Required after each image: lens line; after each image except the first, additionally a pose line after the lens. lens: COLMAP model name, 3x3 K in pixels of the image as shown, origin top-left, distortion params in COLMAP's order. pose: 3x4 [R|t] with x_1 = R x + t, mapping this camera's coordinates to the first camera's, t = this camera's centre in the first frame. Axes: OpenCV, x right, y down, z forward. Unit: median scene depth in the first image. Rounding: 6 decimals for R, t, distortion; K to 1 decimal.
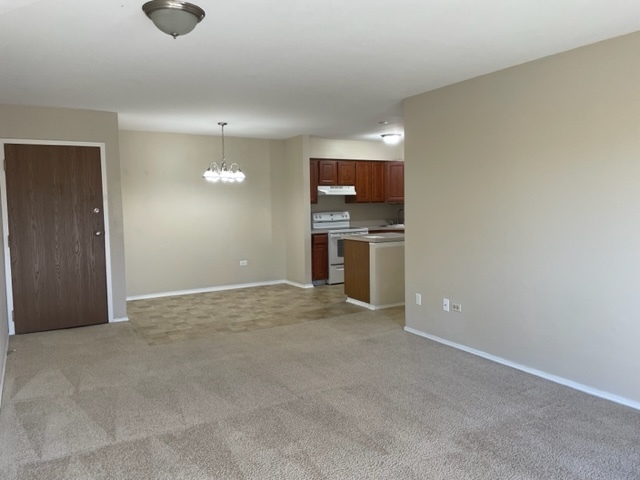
lens RADIAL K [[488.6, 0, 321.3], [0, 488.6, 240.8], [0, 0, 1]] dist [0.003130, -0.019063]
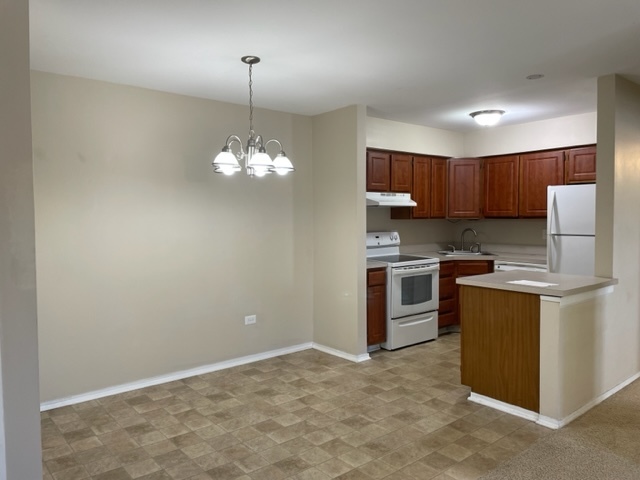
lens RADIAL K [[488.6, 0, 318.4], [0, 488.6, 237.7], [0, 0, 1]] dist [0.003130, -0.019063]
pose [[0.988097, 0.002490, 0.153810, -0.167170], [0.002976, 0.999373, -0.035294, -0.031663], [-0.153801, 0.035332, 0.987470, 0.399443]]
